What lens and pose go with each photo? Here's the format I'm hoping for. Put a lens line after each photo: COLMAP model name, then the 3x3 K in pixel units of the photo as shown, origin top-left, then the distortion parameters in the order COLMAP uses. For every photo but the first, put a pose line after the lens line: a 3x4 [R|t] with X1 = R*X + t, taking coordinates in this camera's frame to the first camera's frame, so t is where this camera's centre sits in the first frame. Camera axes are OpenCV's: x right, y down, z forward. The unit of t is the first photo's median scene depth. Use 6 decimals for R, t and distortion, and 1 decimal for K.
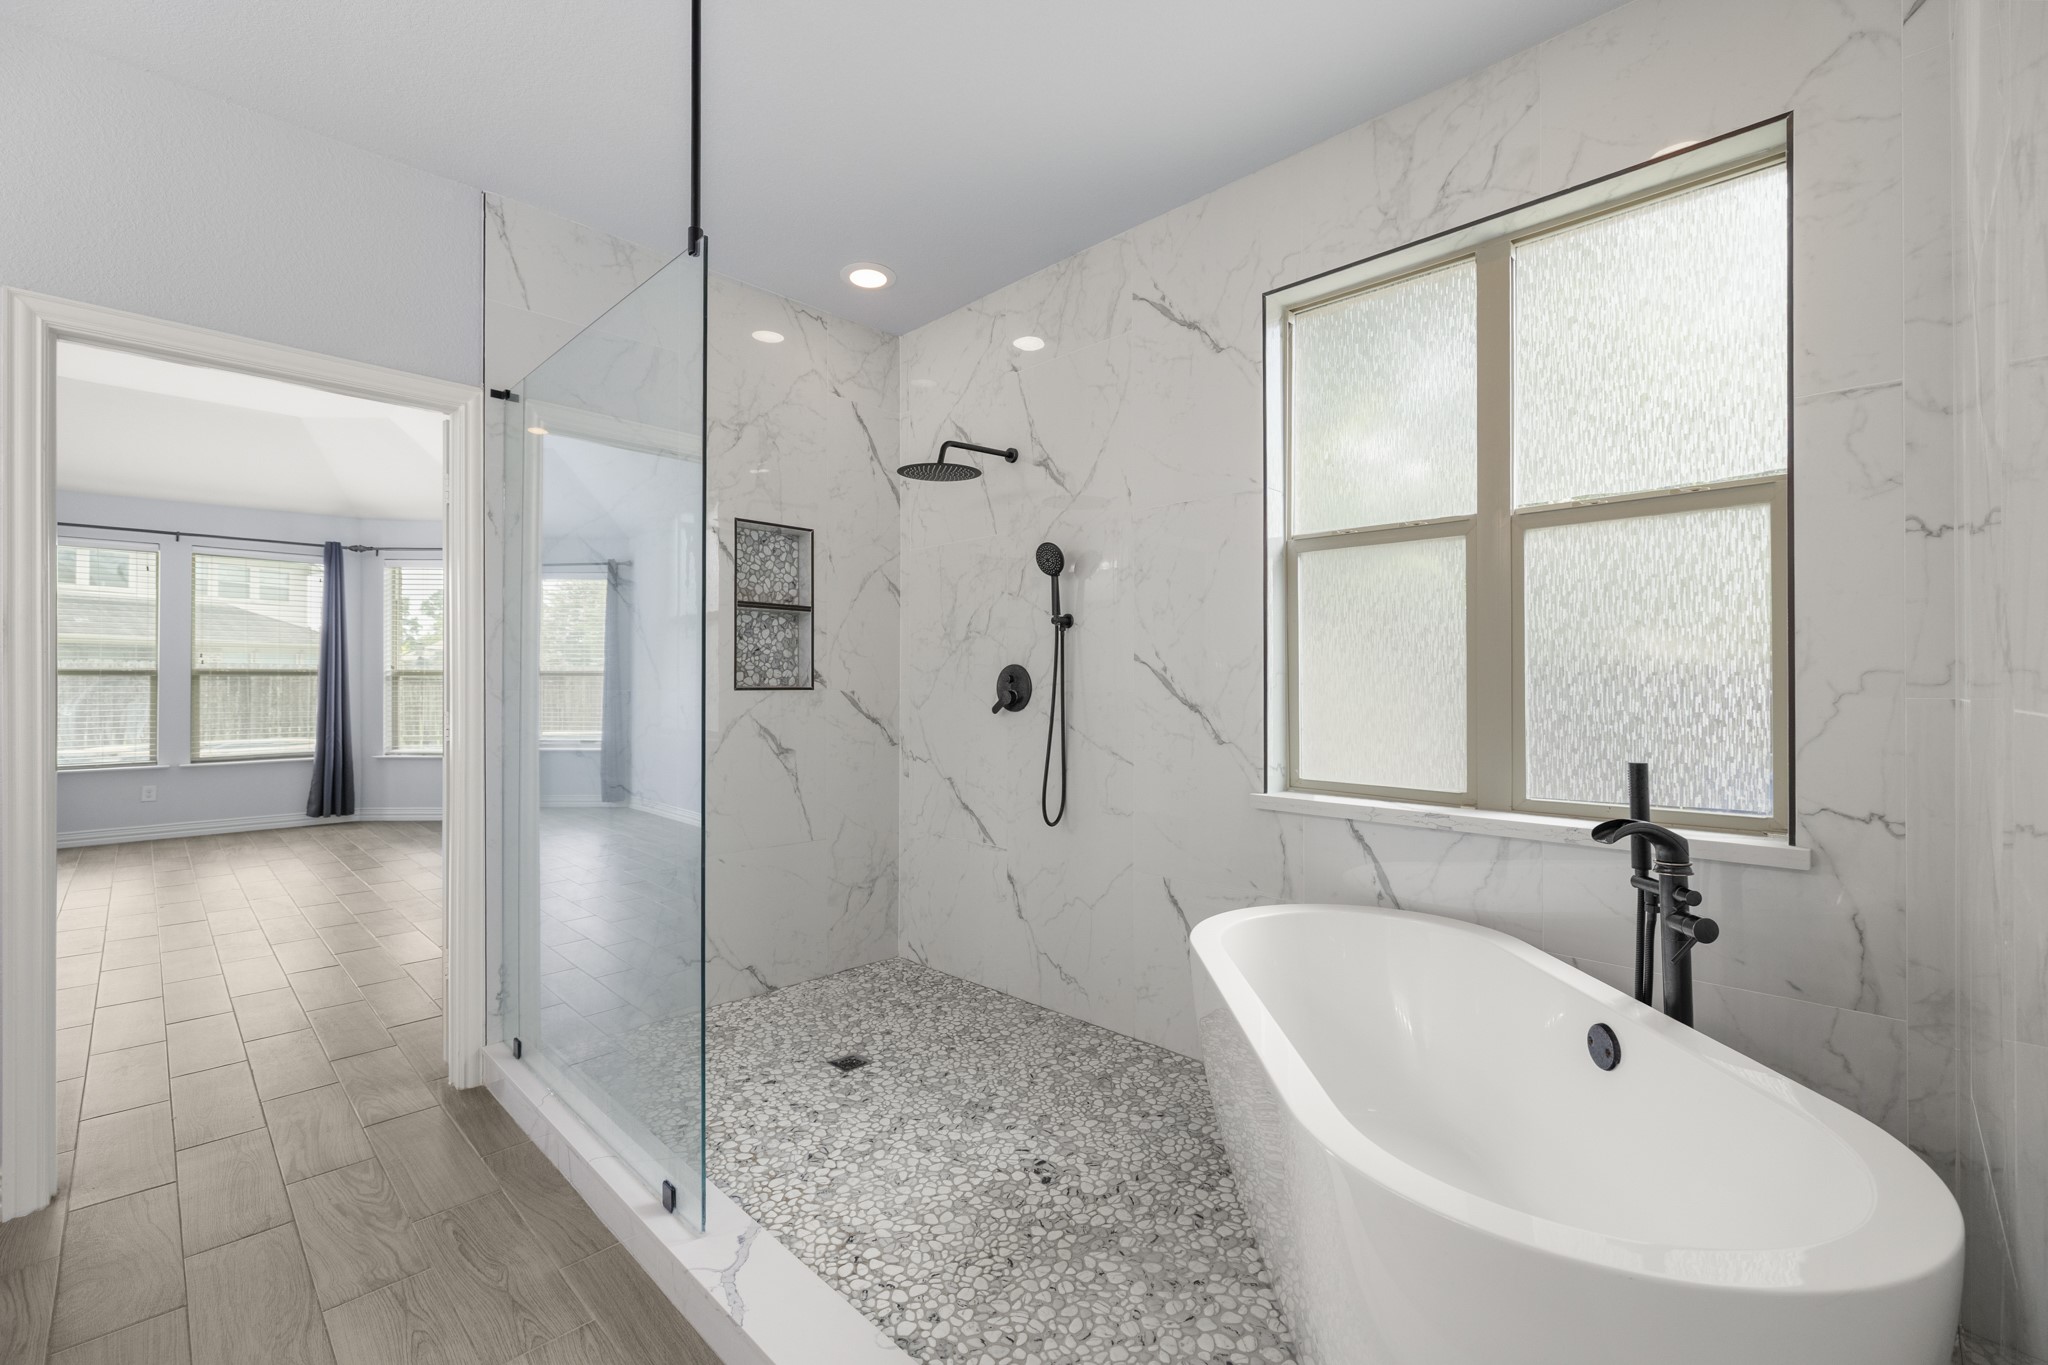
lens RADIAL K [[860.3, 0, 1033.7], [0, 860.3, 684.9], [0, 0, 1]] dist [0.000936, 0.000047]
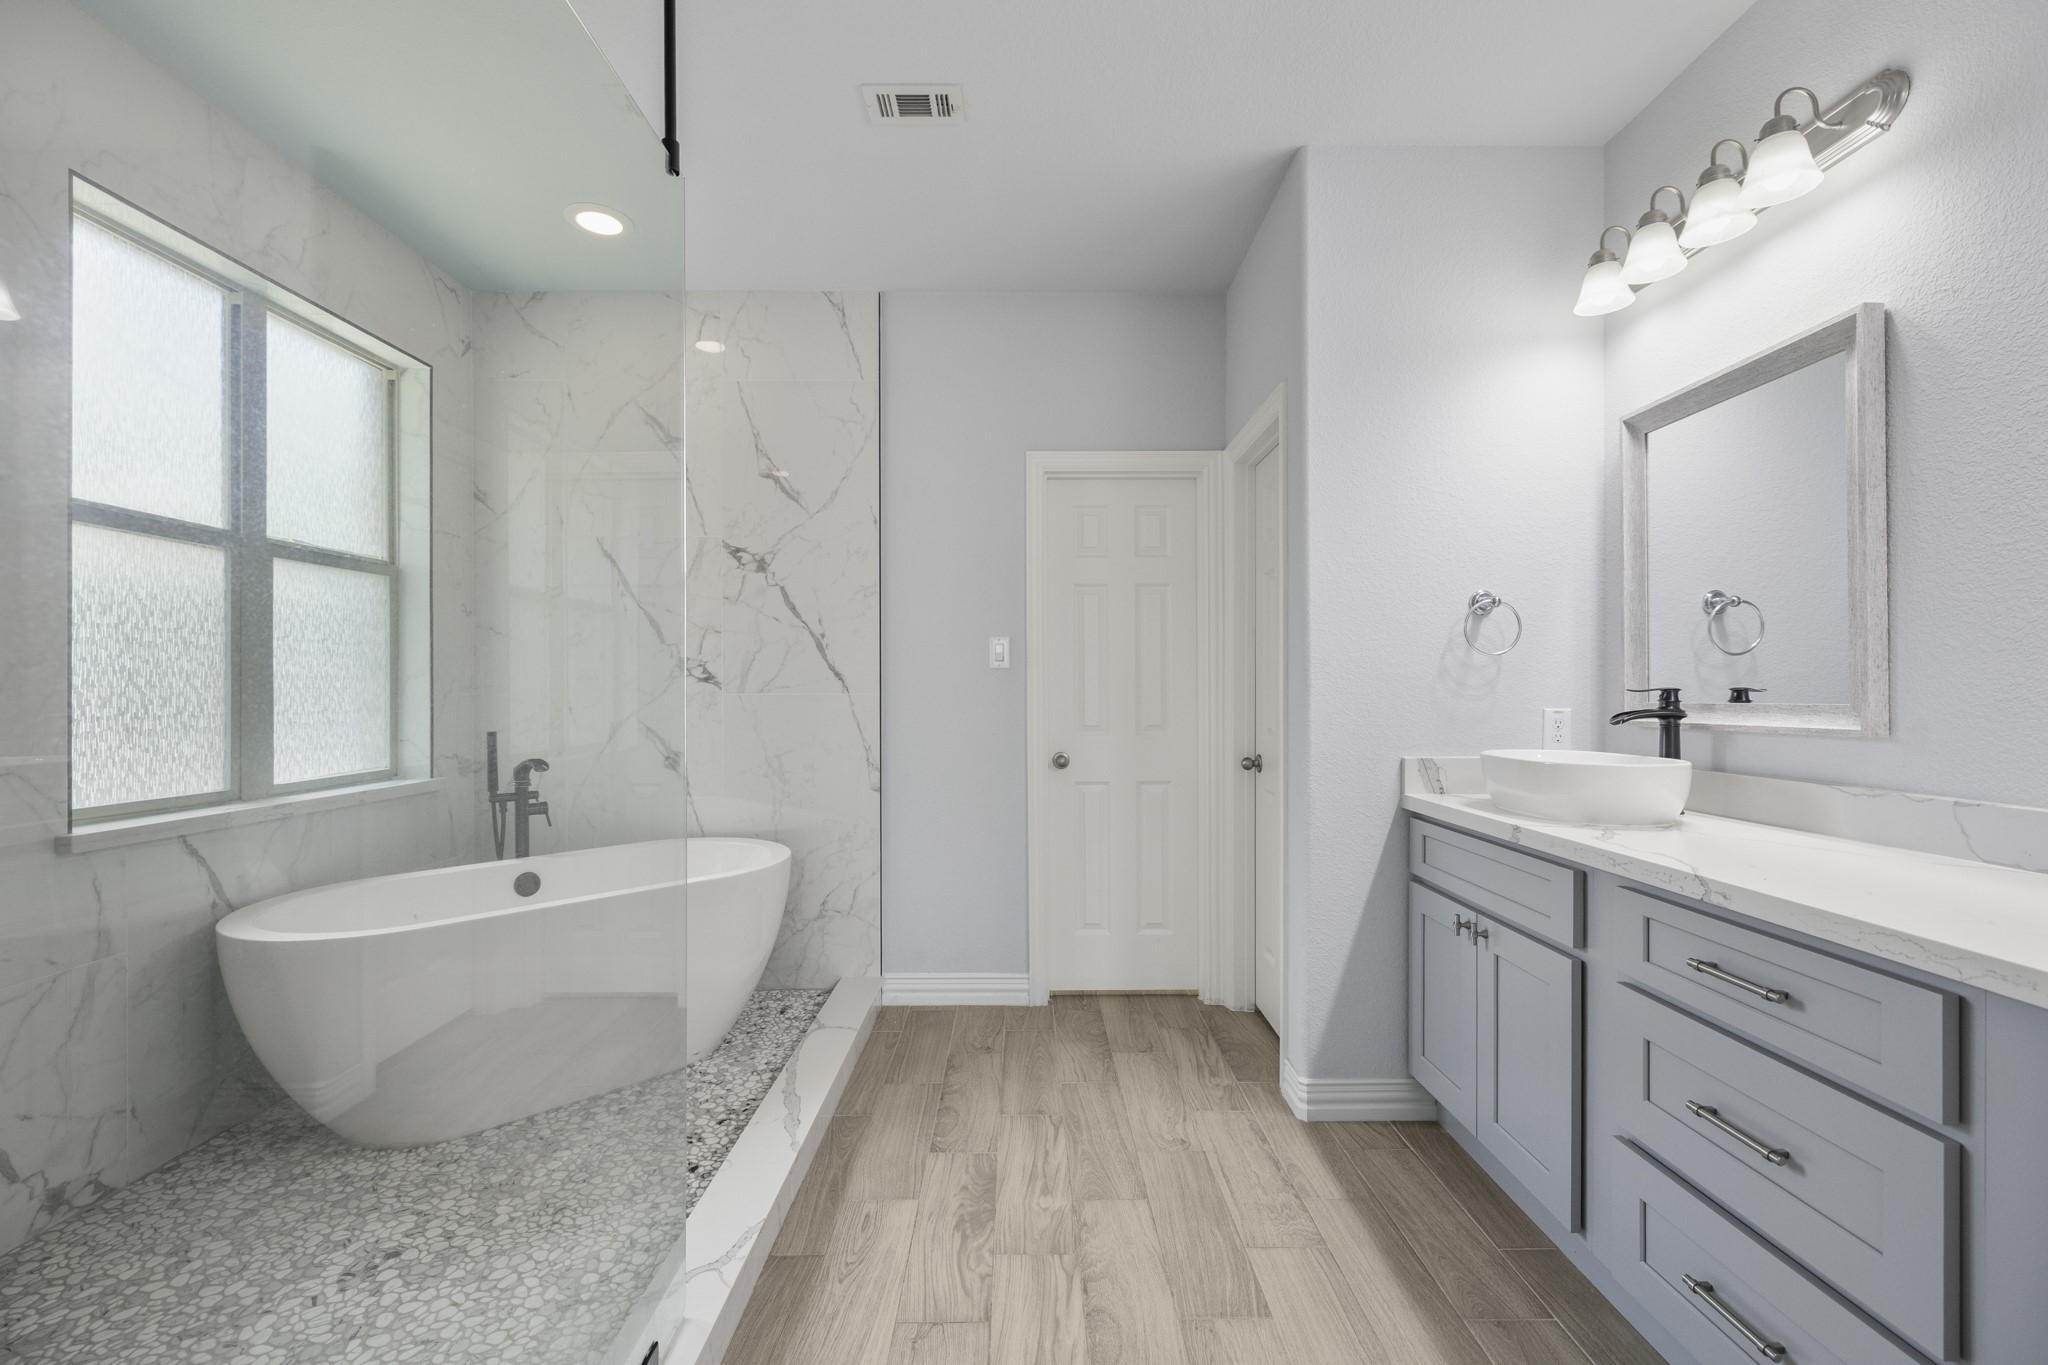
lens RADIAL K [[860.3, 0, 1033.7], [0, 860.3, 684.9], [0, 0, 1]] dist [0.000936, 0.000047]
pose [[-0.701618, 0.001412, 0.712552, -0.935675], [0.000169, 0.999998, -0.001814, -0.000676], [-0.712553, -0.001152, -0.701617, 1.011739]]
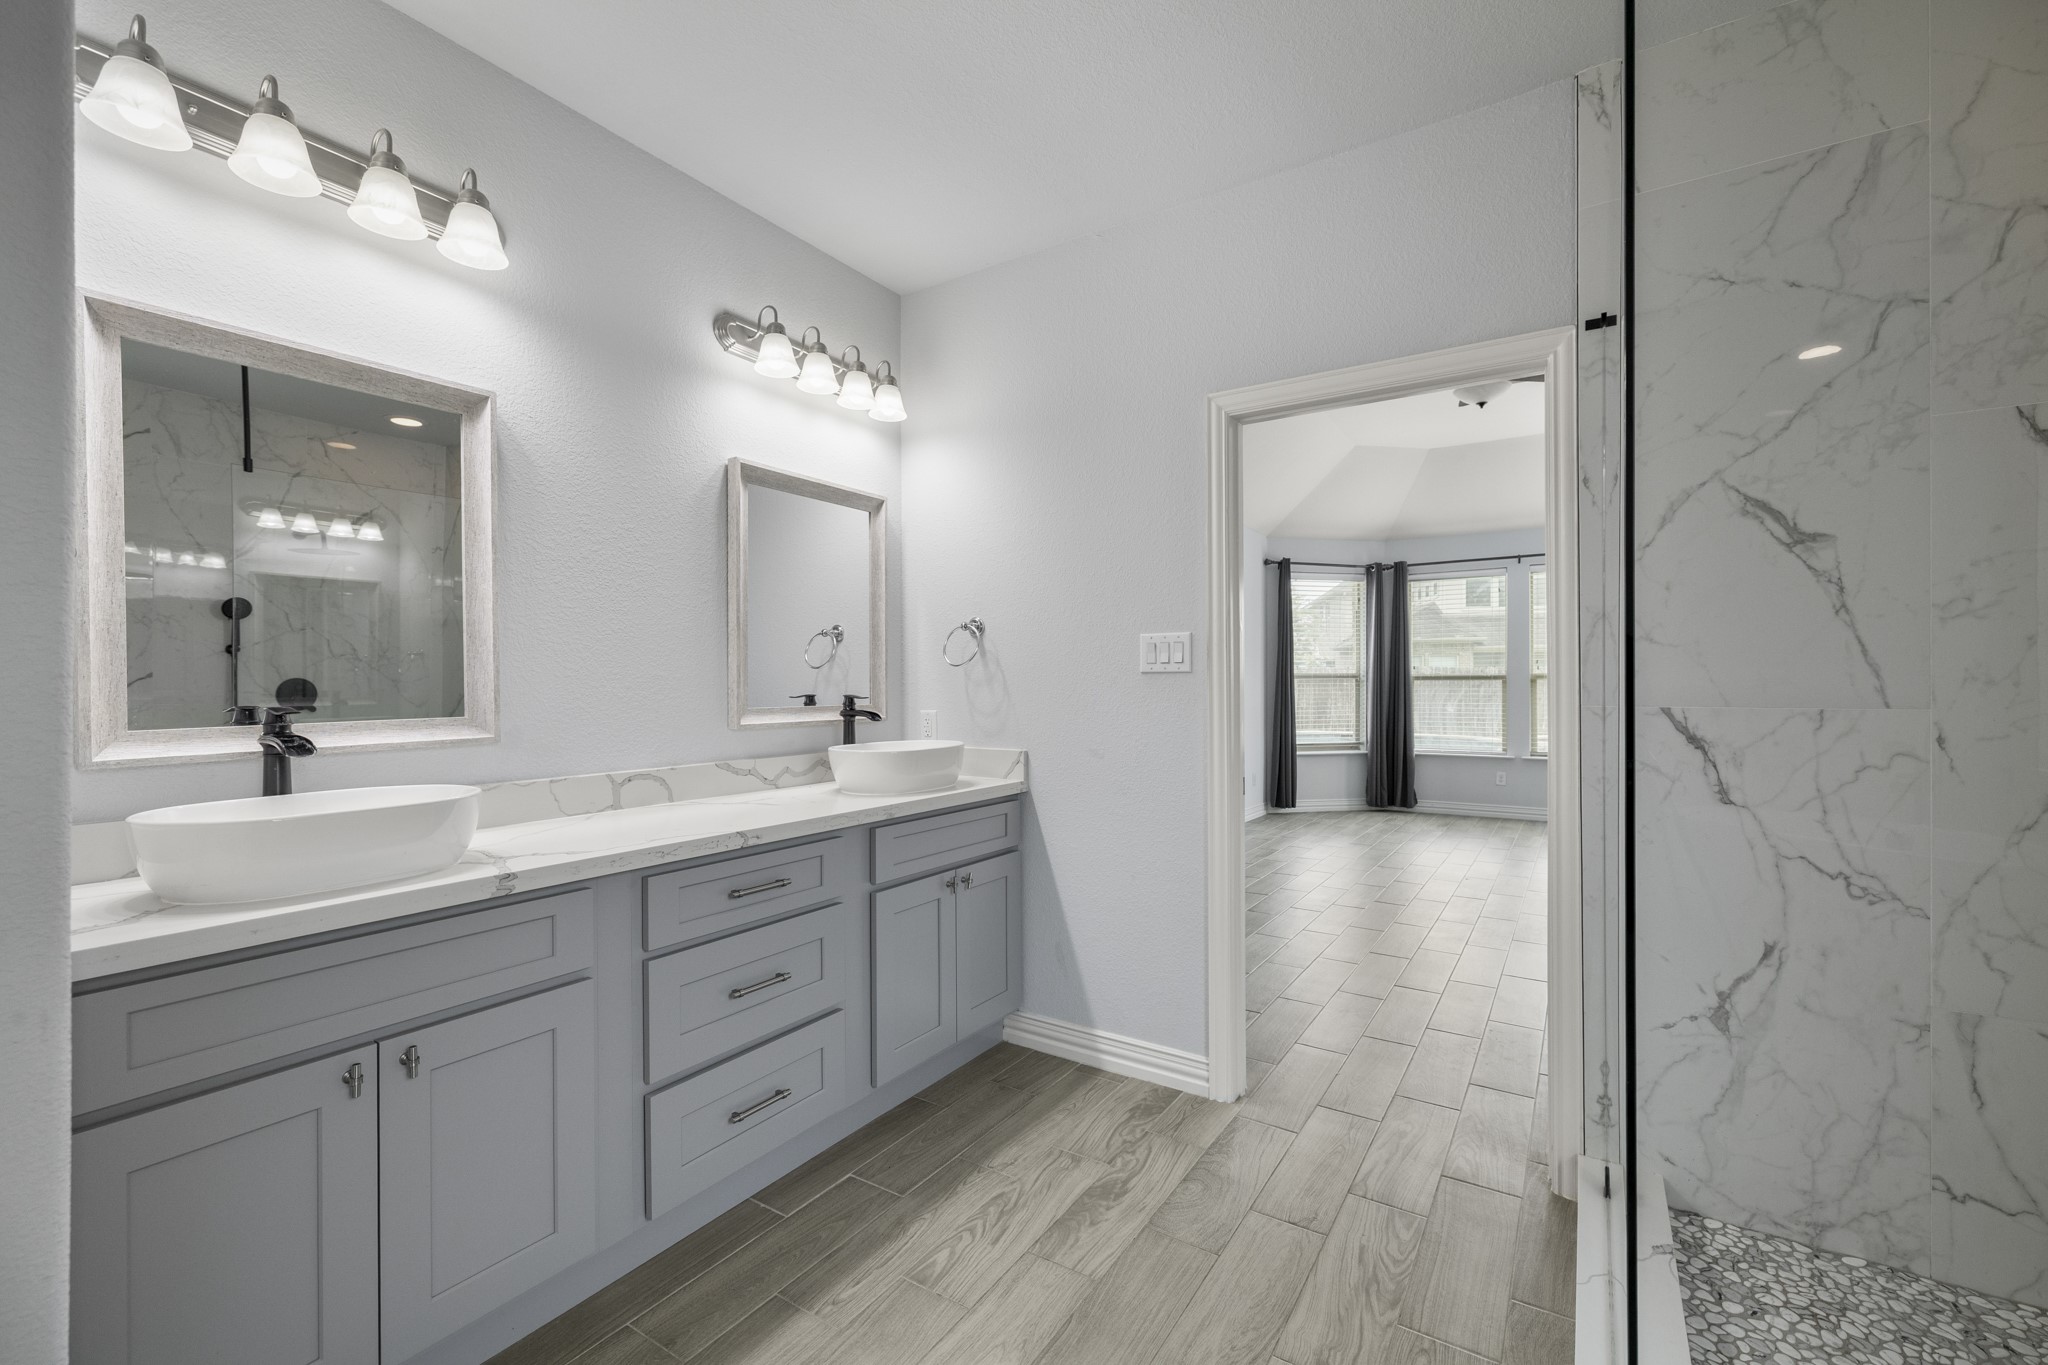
lens RADIAL K [[860.3, 0, 1033.7], [0, 860.3, 684.9], [0, 0, 1]] dist [0.000936, 0.000047]
pose [[0.190390, -0.000806, -0.981708, 0.048915], [0.003454, 0.999994, -0.000151, -0.015239], [0.981703, -0.003362, 0.190391, 0.403638]]
